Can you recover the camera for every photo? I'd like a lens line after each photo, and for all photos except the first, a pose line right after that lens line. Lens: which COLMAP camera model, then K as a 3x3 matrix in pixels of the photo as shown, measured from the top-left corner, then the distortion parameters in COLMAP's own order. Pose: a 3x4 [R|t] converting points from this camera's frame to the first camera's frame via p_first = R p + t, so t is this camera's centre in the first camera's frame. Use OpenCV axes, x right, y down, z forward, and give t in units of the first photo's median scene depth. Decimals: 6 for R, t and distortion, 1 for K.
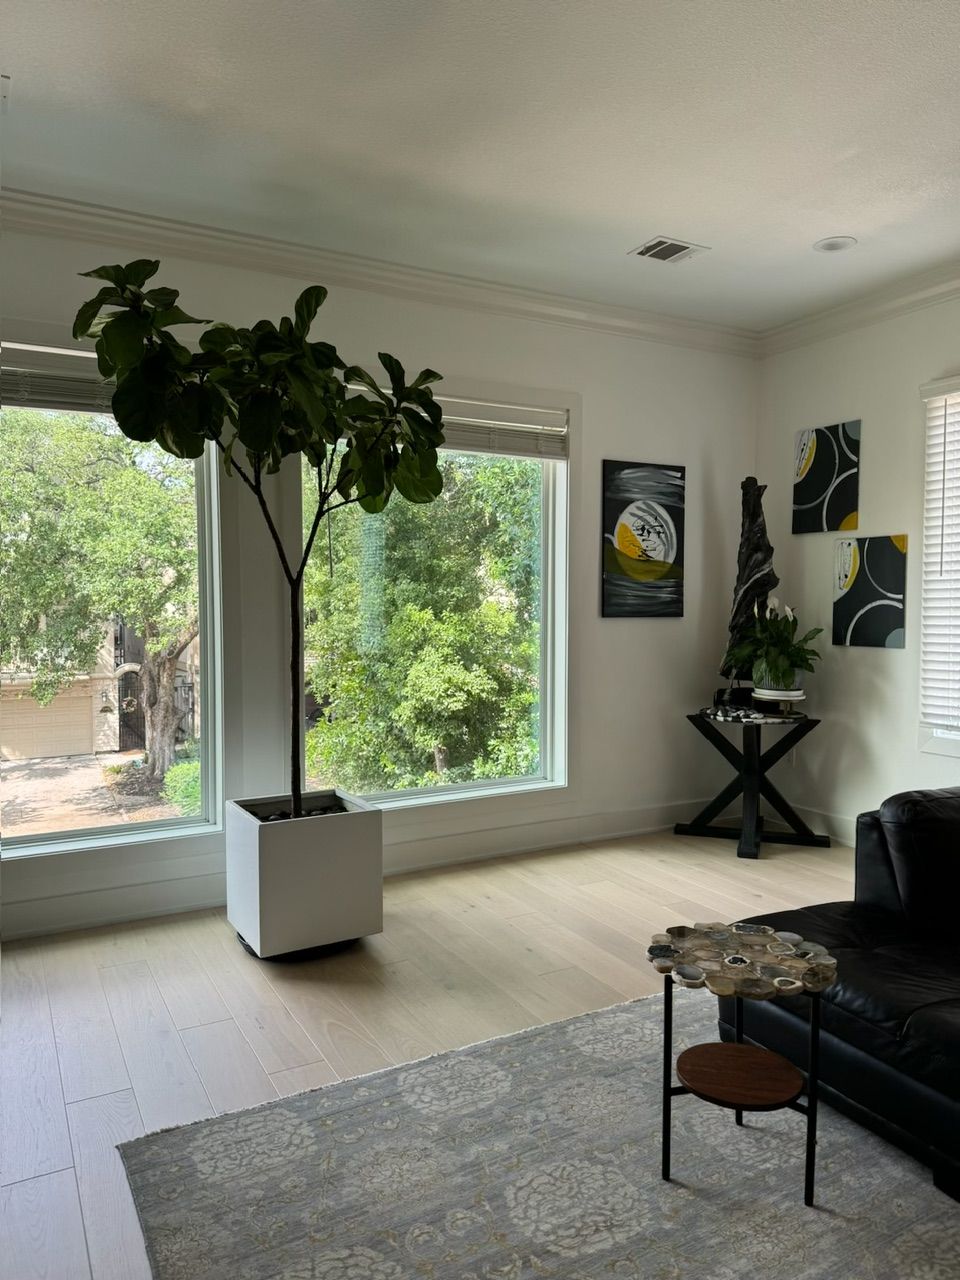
lens RADIAL K [[895.5, 0, 484.3], [0, 895.5, 646.4], [0, 0, 1]] dist [0.060548, -0.081176]
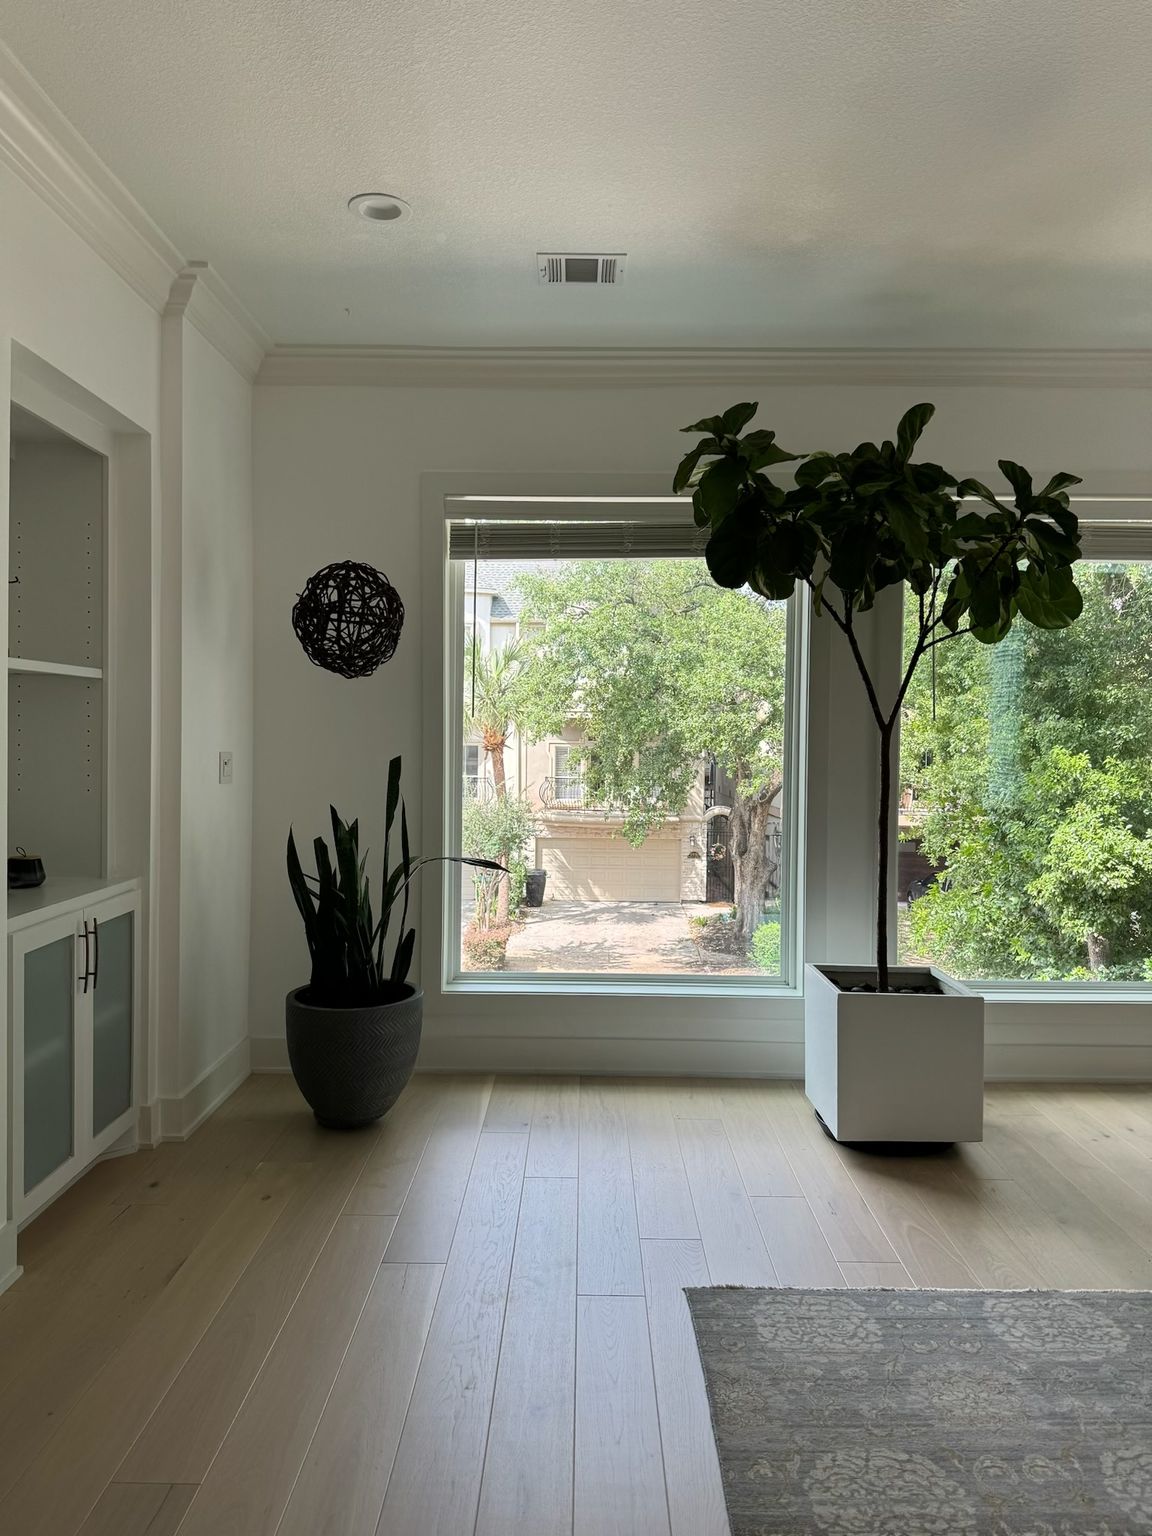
lens RADIAL K [[1108.3, 0, 576.0], [0, 1108.3, 768.0], [0, 0, 1]] dist [0.058226, -0.000570]
pose [[0.873185, 0.027816, -0.486595, 0.059163], [-0.036916, 0.999277, -0.009121, -0.010408], [0.485989, 0.025927, 0.873580, -0.121012]]
